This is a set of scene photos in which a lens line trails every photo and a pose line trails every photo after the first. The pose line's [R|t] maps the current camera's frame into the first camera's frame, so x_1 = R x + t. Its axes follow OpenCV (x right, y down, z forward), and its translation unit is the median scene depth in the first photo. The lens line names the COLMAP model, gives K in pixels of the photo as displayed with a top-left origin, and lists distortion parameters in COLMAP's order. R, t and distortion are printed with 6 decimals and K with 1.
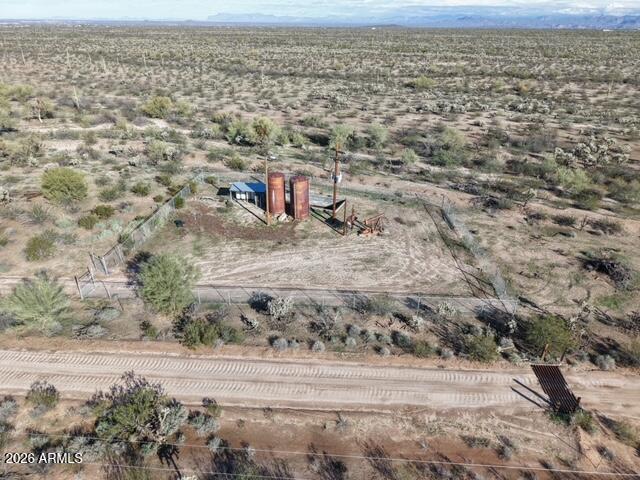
lens RADIAL K [[433.2, 0, 320.0], [0, 433.2, 240.0], [0, 0, 1]] dist [0.000080, 0.000190]
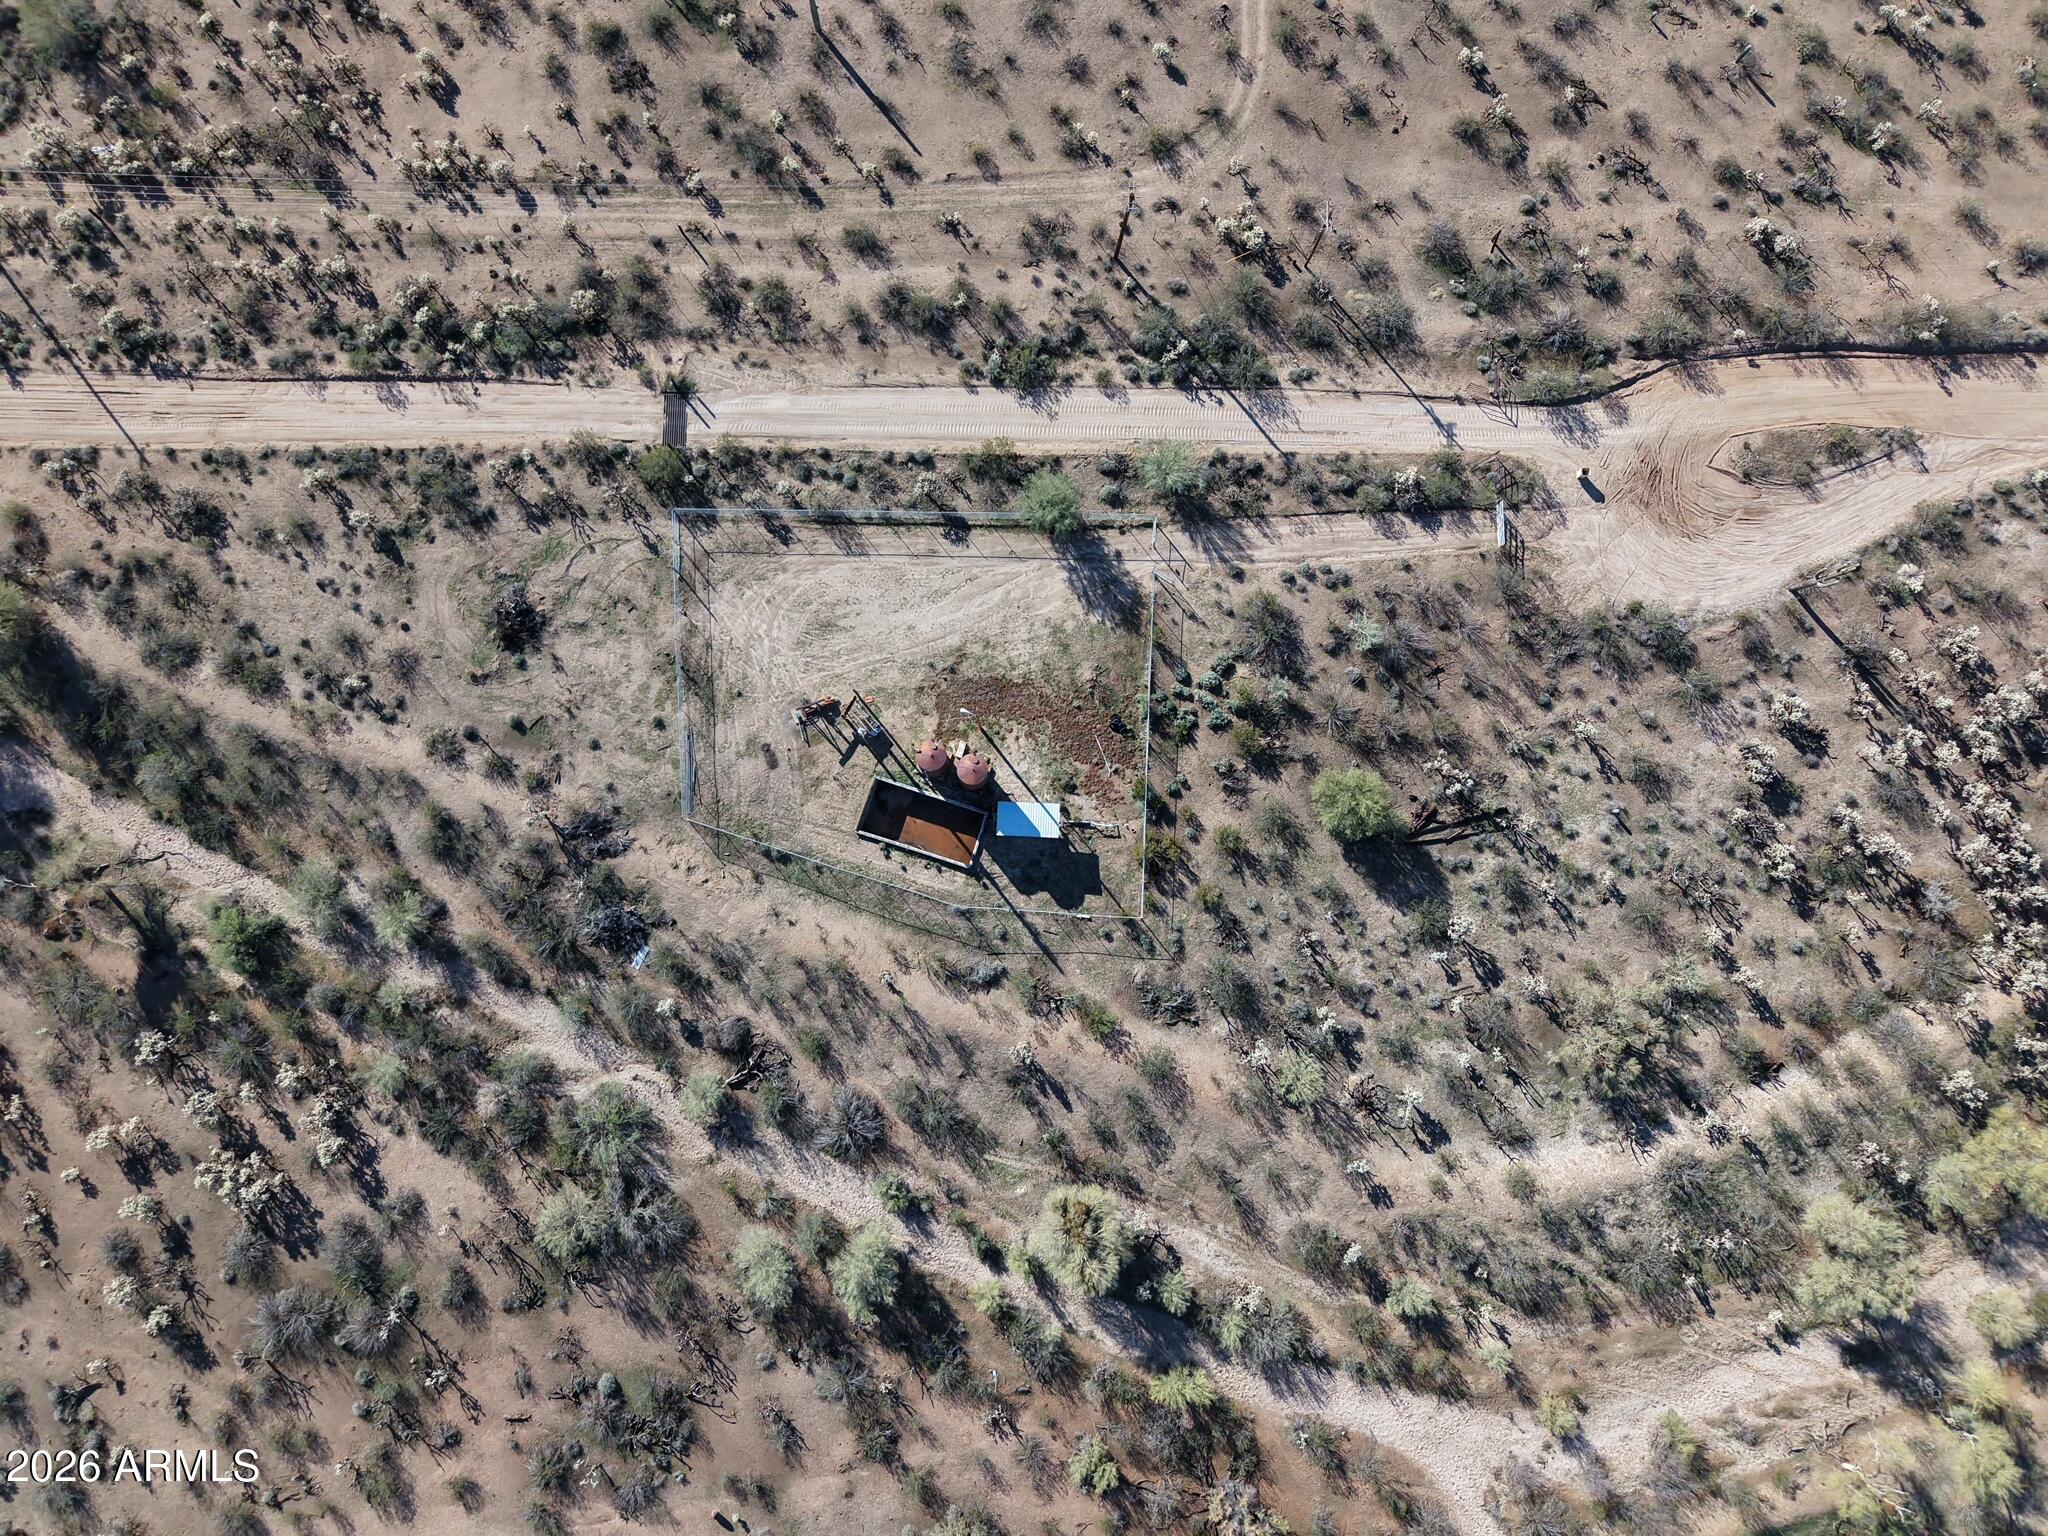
lens RADIAL K [[1386.2, 0, 1024.0], [0, 1386.2, 768.0], [0, 0, 1]] dist [0.000080, 0.000190]
pose [[-0.997947, 0.057285, -0.028641, -0.217573], [-0.047258, -0.356816, 0.932978, -3.388324], [0.043226, 0.932416, 0.358791, 0.568096]]
